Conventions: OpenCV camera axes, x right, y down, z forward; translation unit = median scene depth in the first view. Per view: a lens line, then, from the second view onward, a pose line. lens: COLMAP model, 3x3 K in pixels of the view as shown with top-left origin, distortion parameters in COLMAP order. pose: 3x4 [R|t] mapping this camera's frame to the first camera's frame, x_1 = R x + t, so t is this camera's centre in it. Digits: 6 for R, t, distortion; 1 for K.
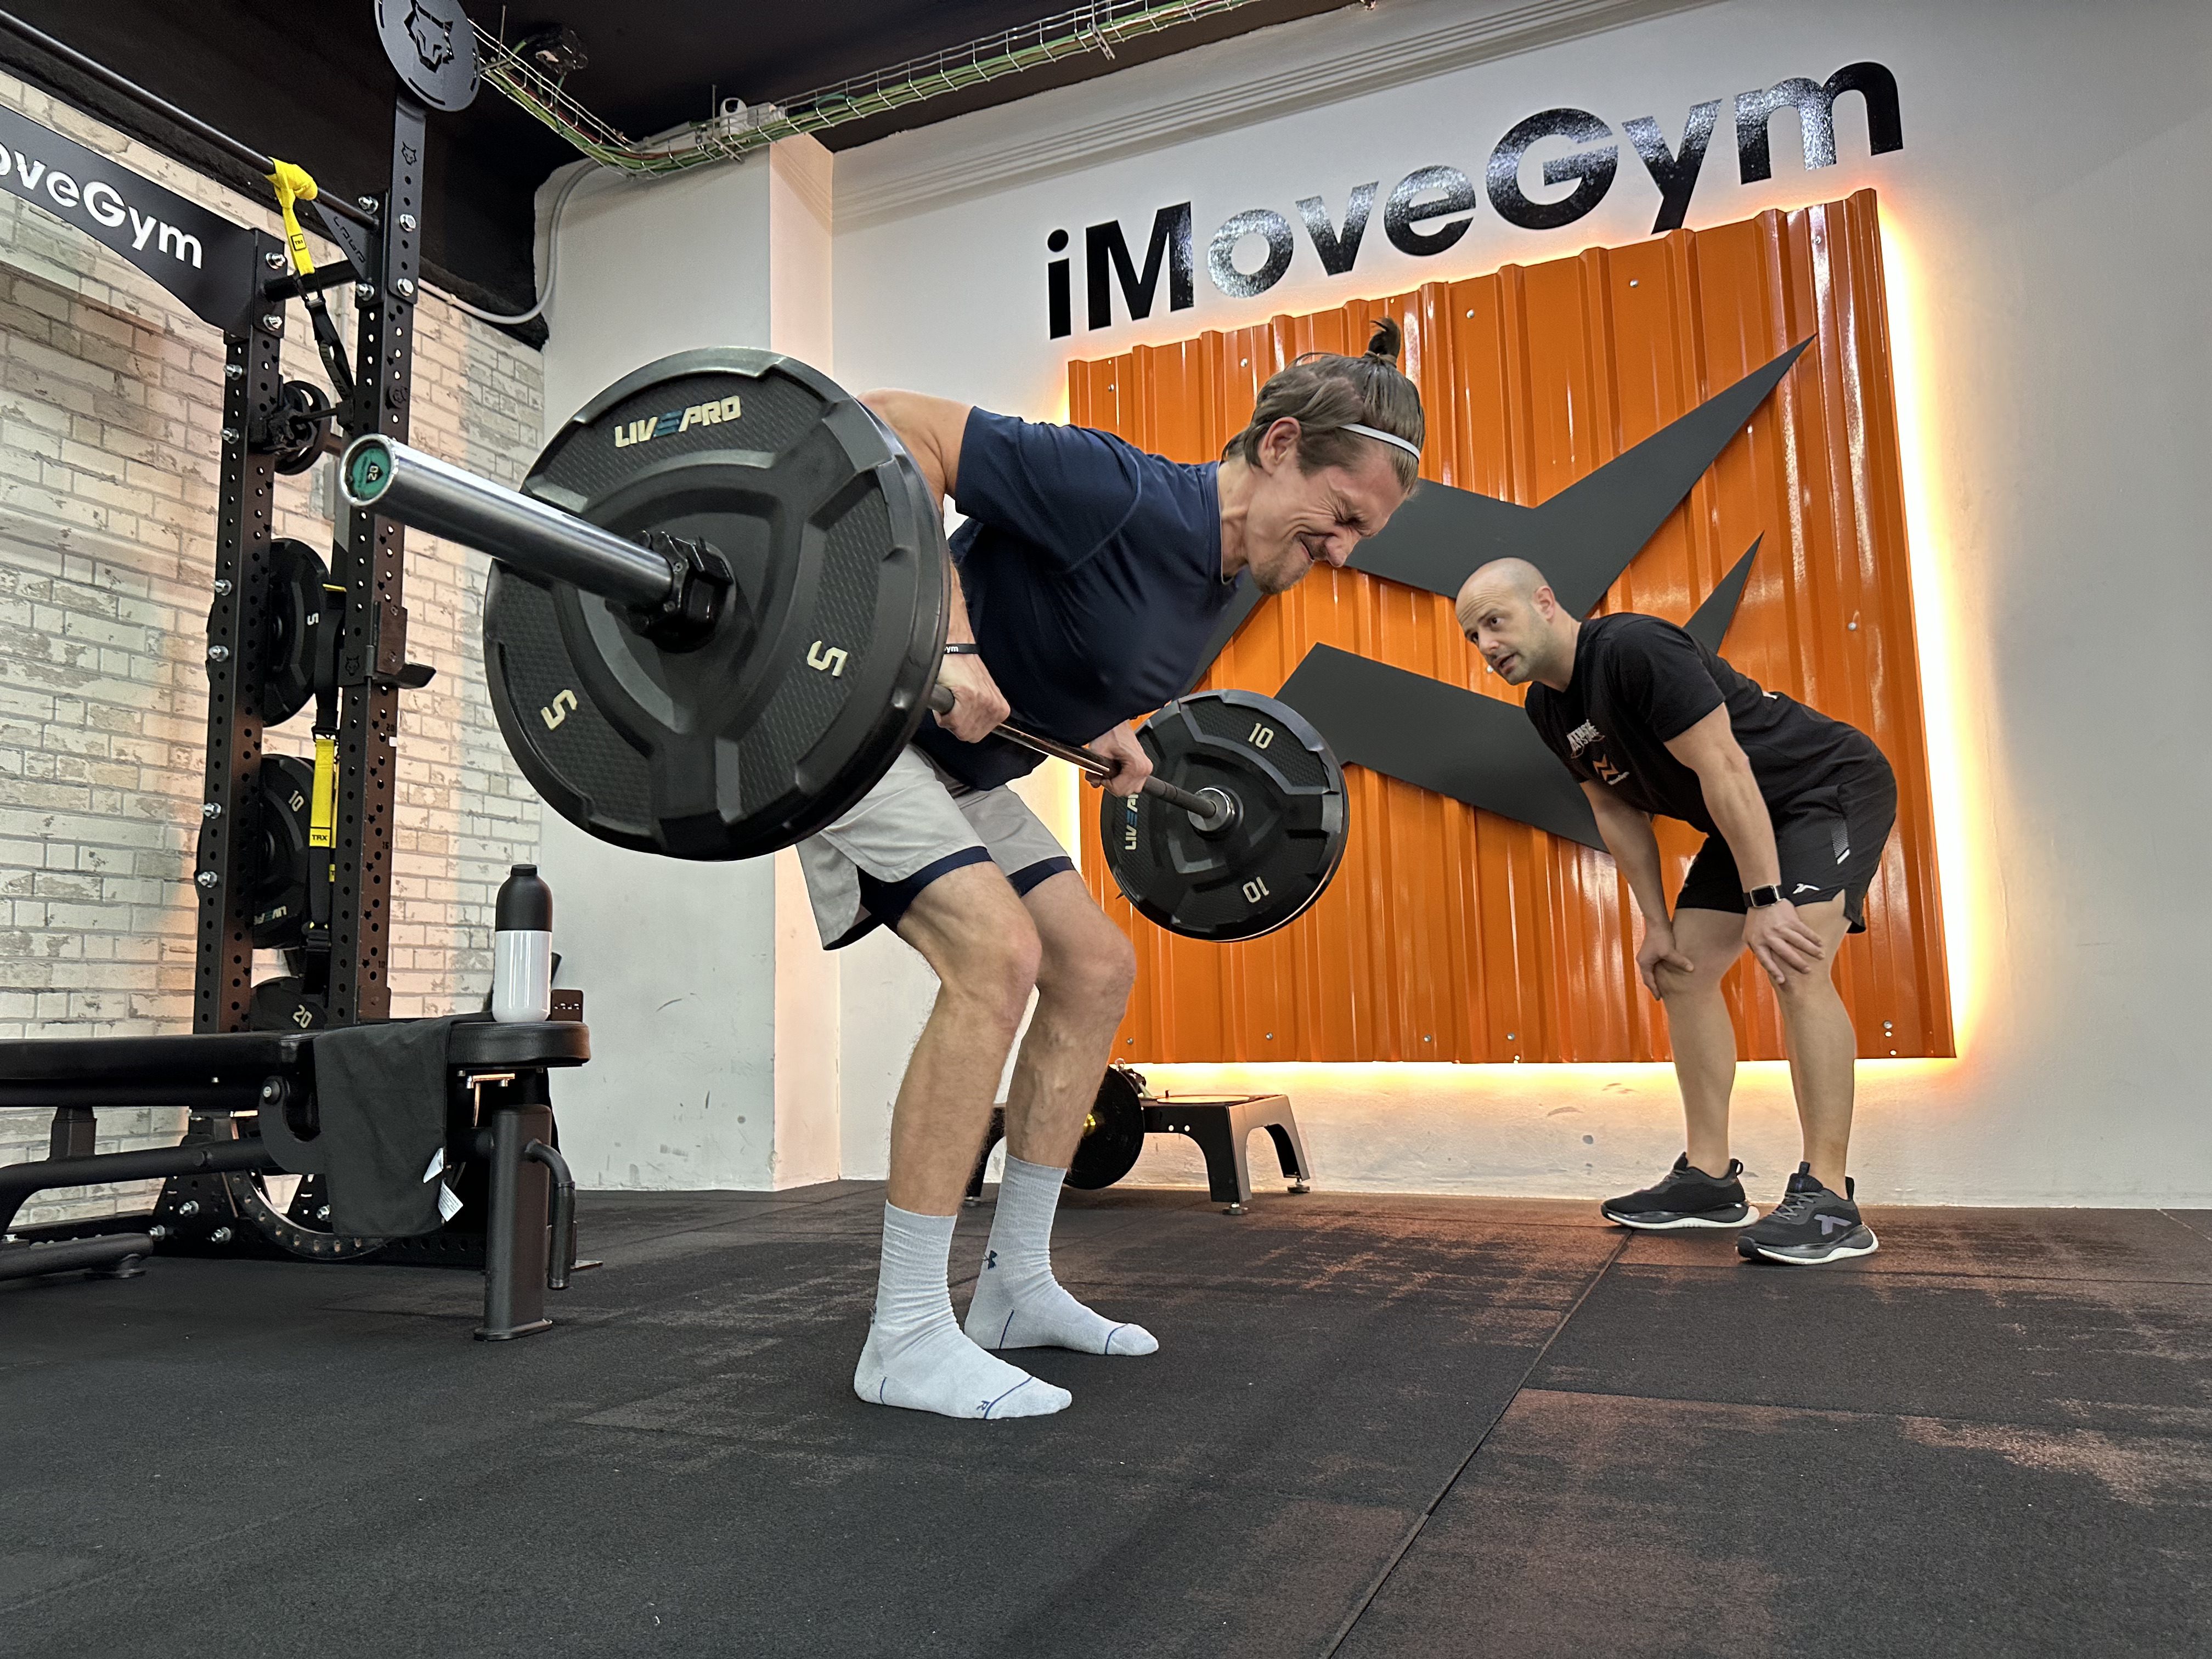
lens RADIAL K [[1566.0, 0, 1098.2], [0, 1566.0, 795.4], [0, 0, 1]] dist [-0.032426, 0.029467]
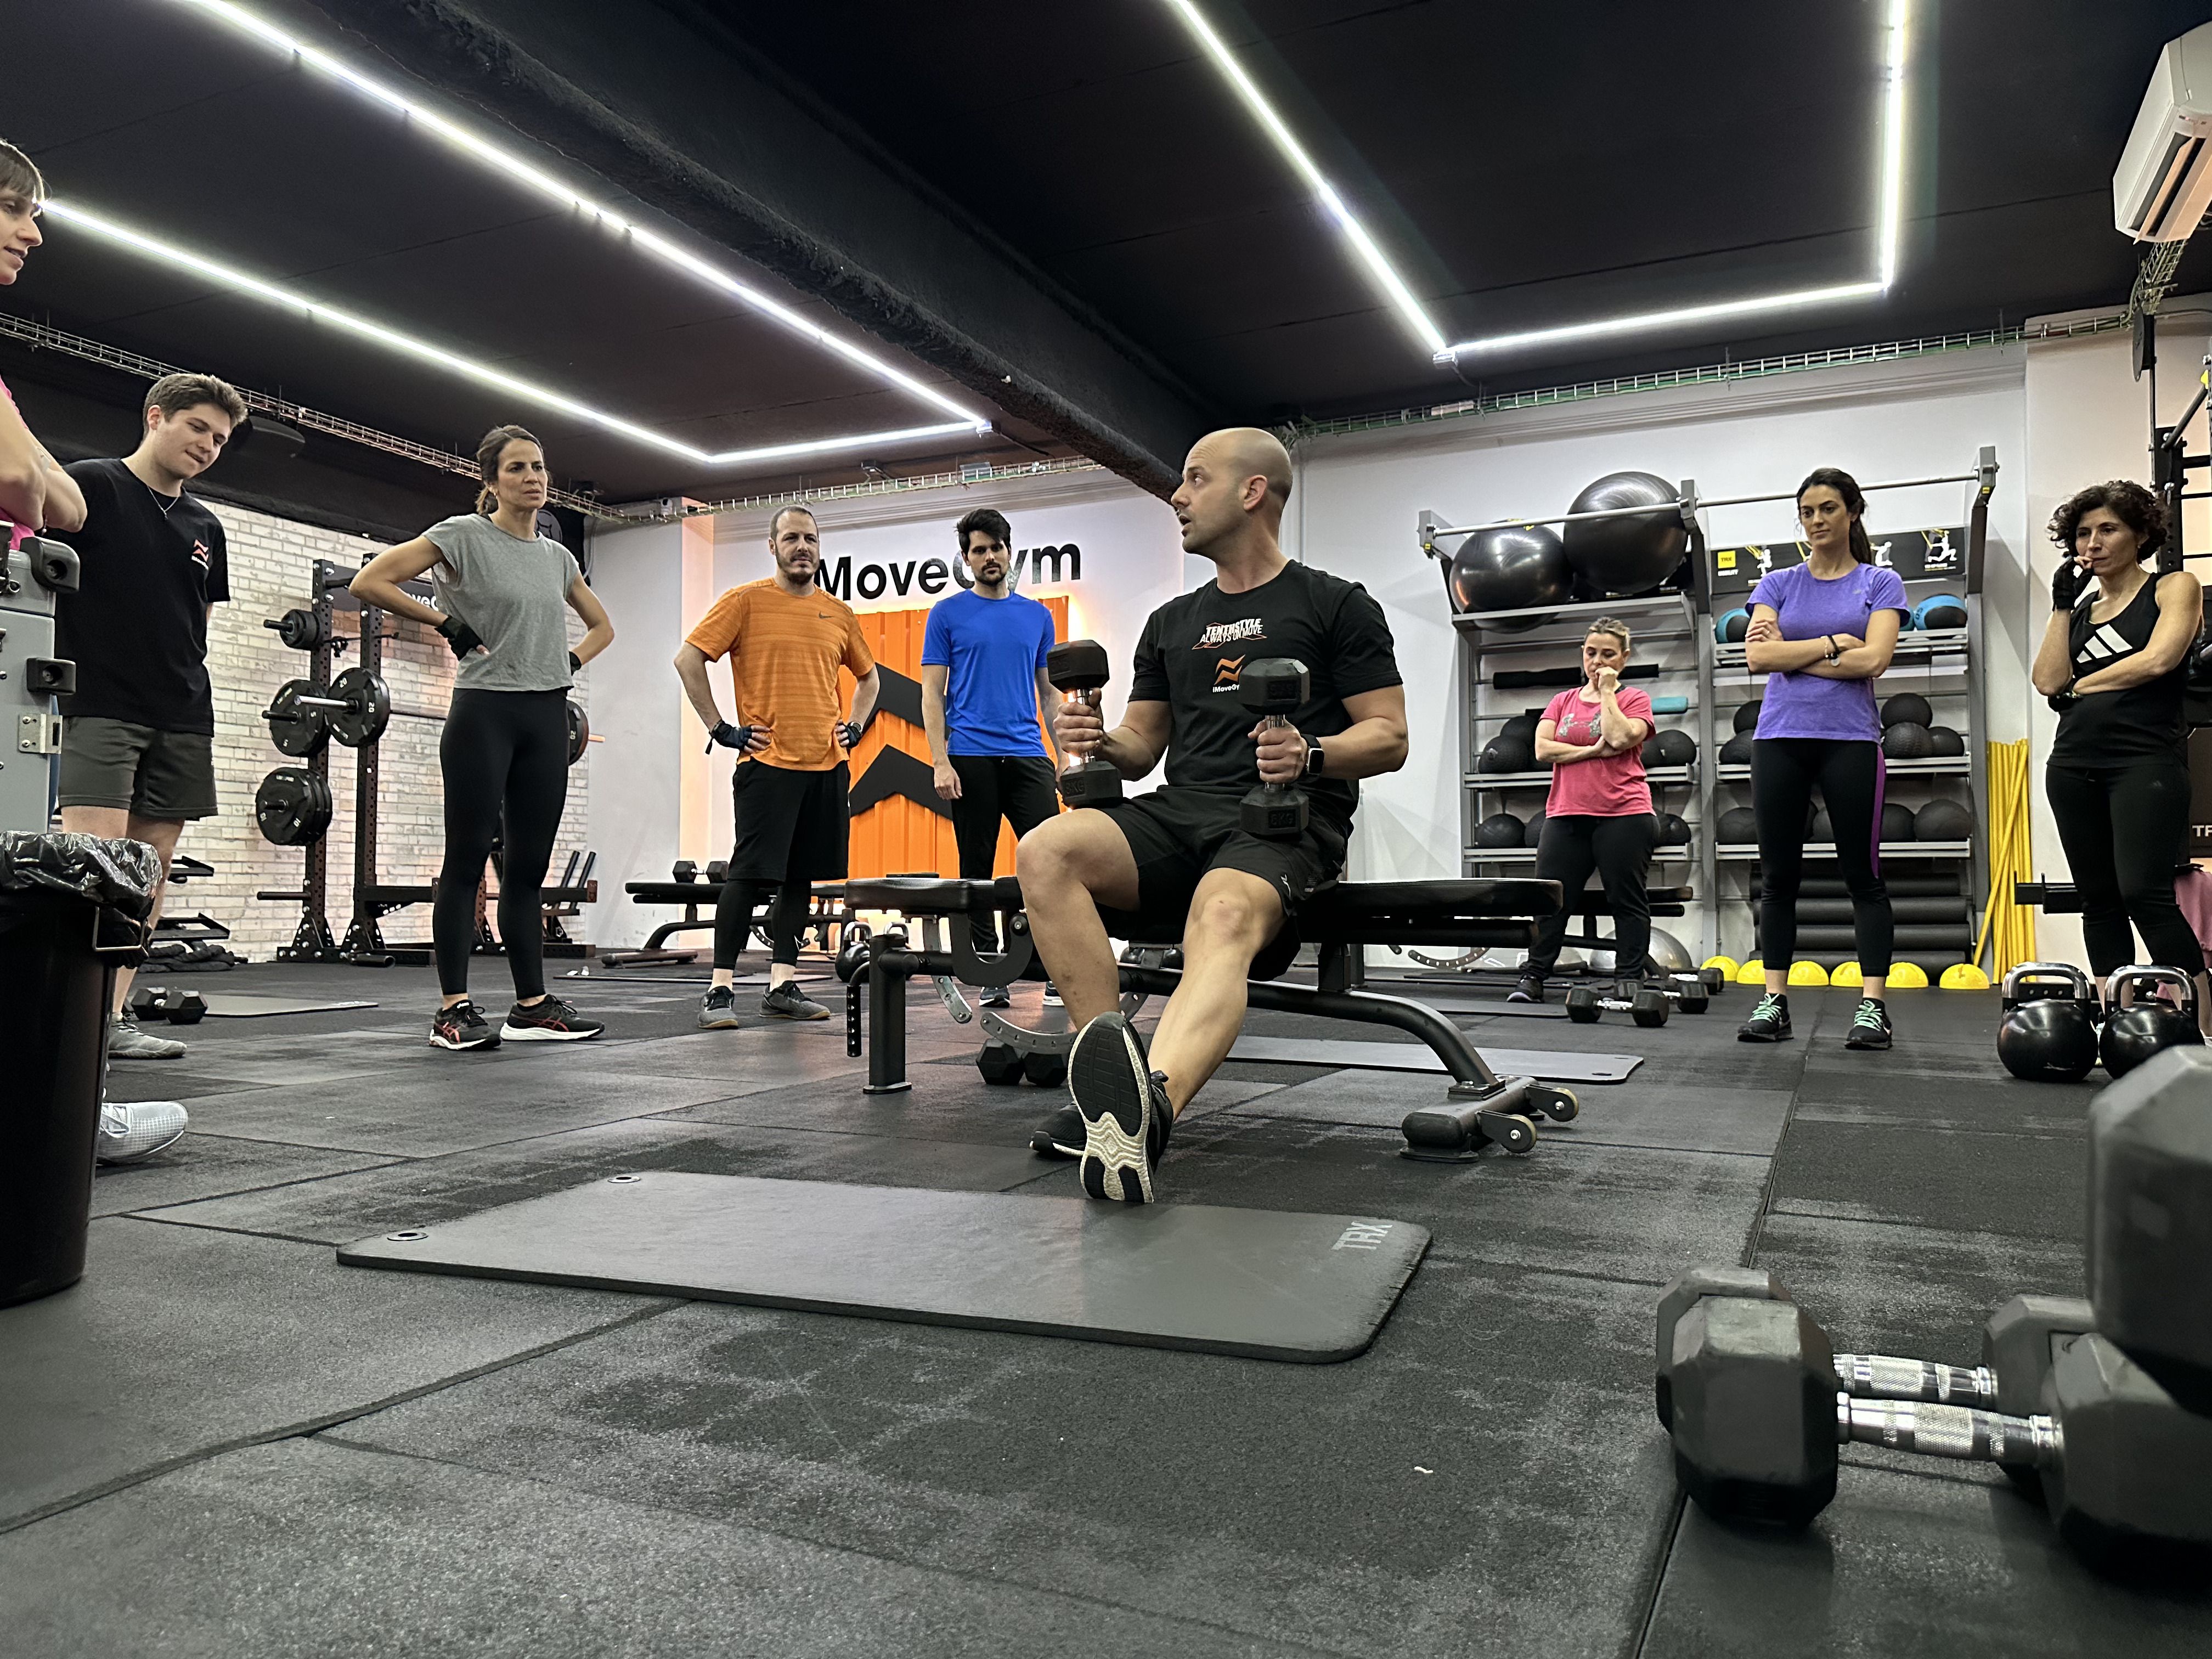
lens RADIAL K [[1557.5, 0, 1118.6], [0, 1557.5, 818.8], [0, 0, 1]] dist [0.018724, -0.002369]
pose [[0.999009, 0.032566, -0.030335, 0.690724], [-0.029519, 0.994944, 0.095990, -0.266533], [0.033308, -0.095000, 0.994920, -1.775472]]
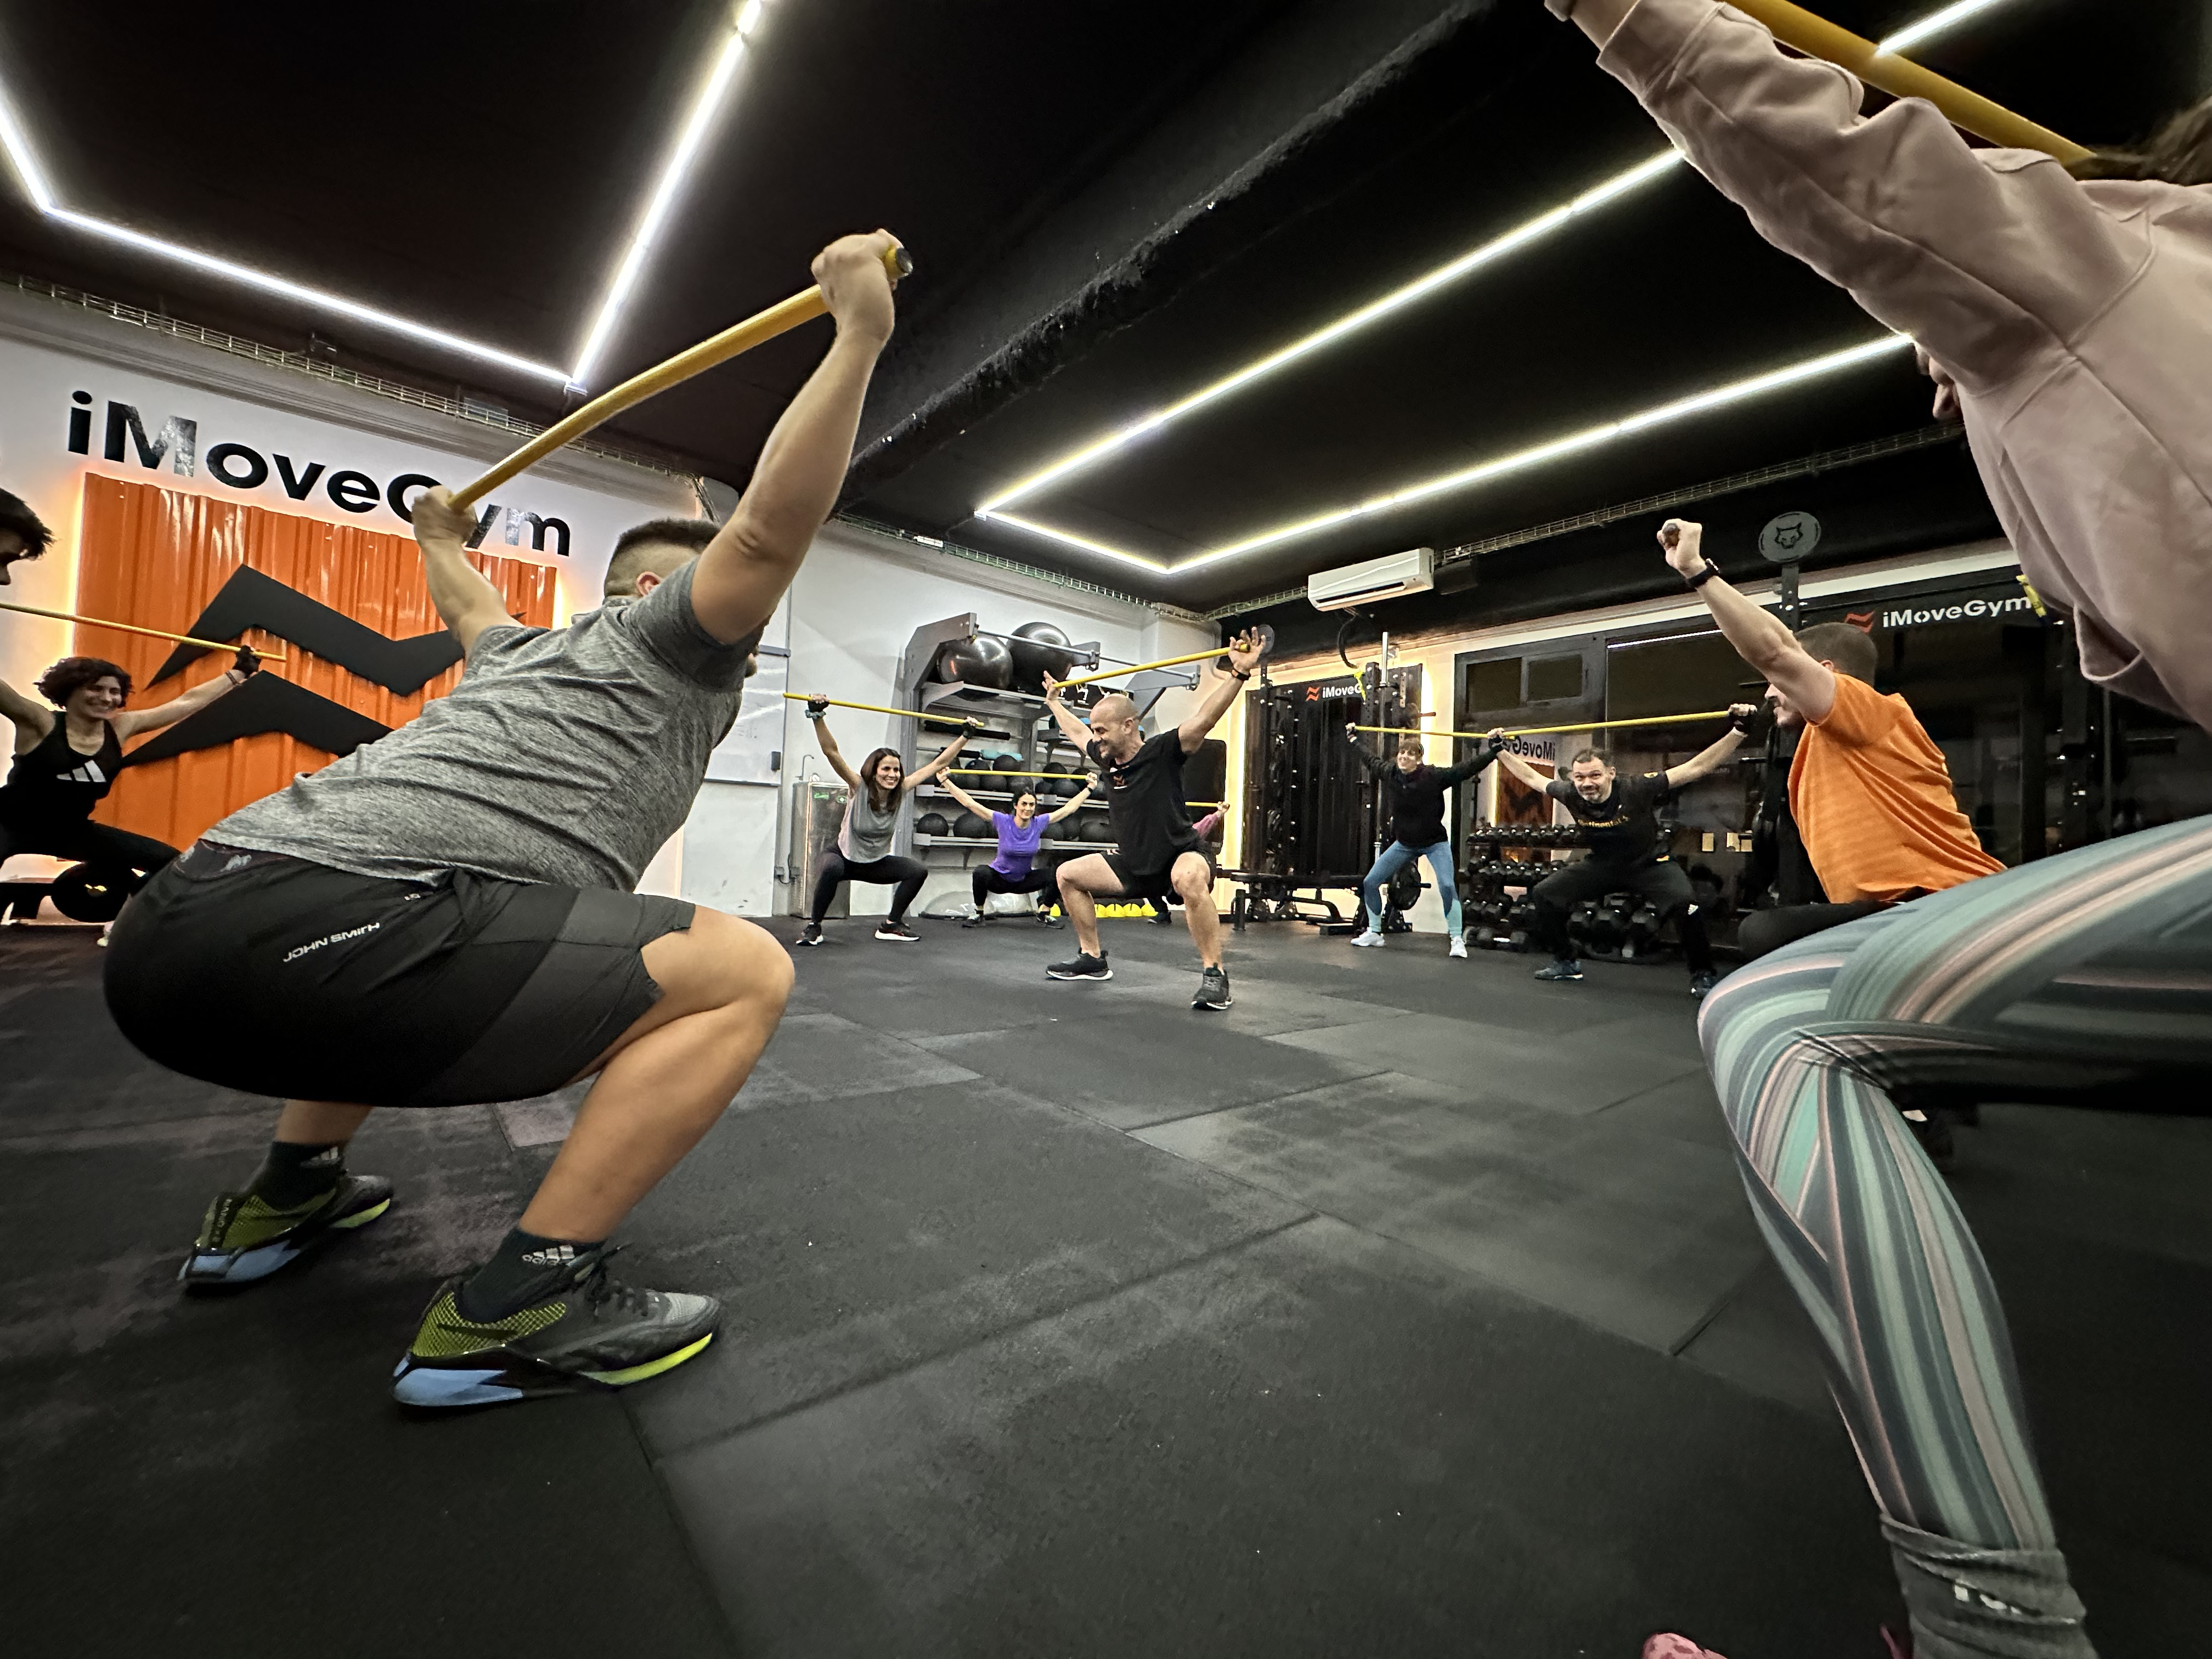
lens RADIAL K [[877.8, 0, 1109.0], [0, 877.8, 823.5], [0, 0, 1]] dist [-0.001891, -0.000322]
pose [[0.431478, 0.079731, 0.898593, -0.477271], [-0.173731, 0.984785, -0.003958, -0.098616], [-0.885237, -0.154406, 0.438765, -0.685794]]
